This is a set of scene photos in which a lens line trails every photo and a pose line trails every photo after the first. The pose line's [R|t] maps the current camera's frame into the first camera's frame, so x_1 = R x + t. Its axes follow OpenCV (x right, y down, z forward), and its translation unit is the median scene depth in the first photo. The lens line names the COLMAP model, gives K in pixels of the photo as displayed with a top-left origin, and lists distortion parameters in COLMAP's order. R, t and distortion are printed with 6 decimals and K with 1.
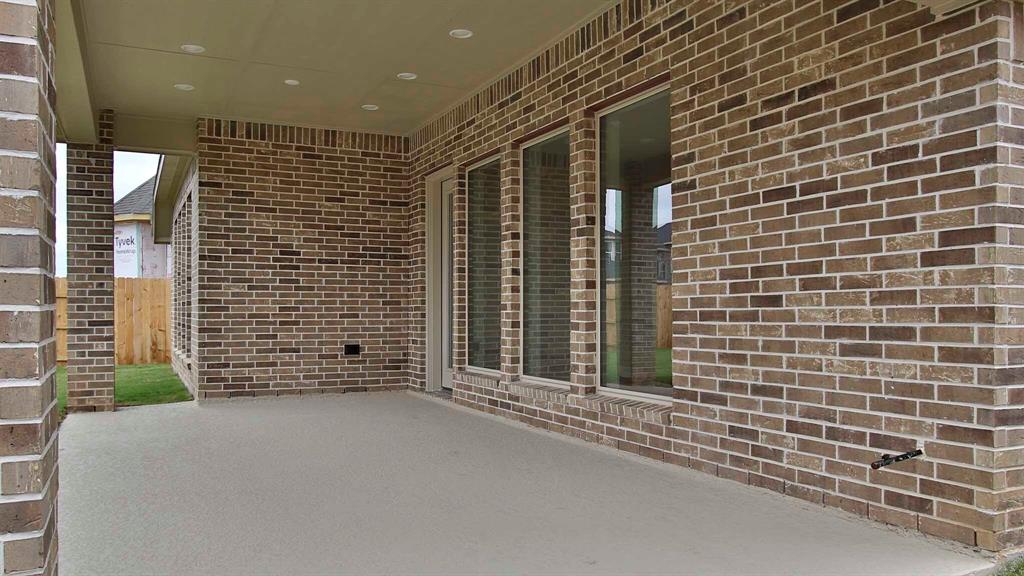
lens RADIAL K [[754.4, 0, 511.6], [0, 754.4, 297.3], [0, 0, 1]] dist [0.005067, 0.000450]
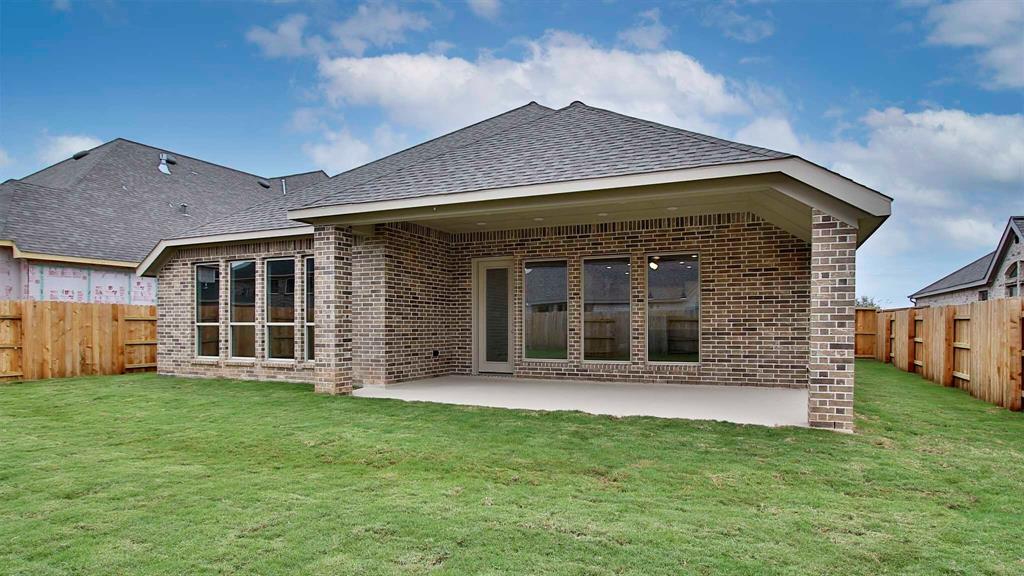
lens RADIAL K [[538.1, 0, 510.6], [0, 538.1, 315.0], [0, 0, 1]] dist [-0.000647, 0.000012]
pose [[0.791376, 0.012334, 0.611206, -1.511440], [-0.010829, 0.999922, -0.006157, -0.025154], [-0.611234, -0.001746, 0.791448, -0.177218]]
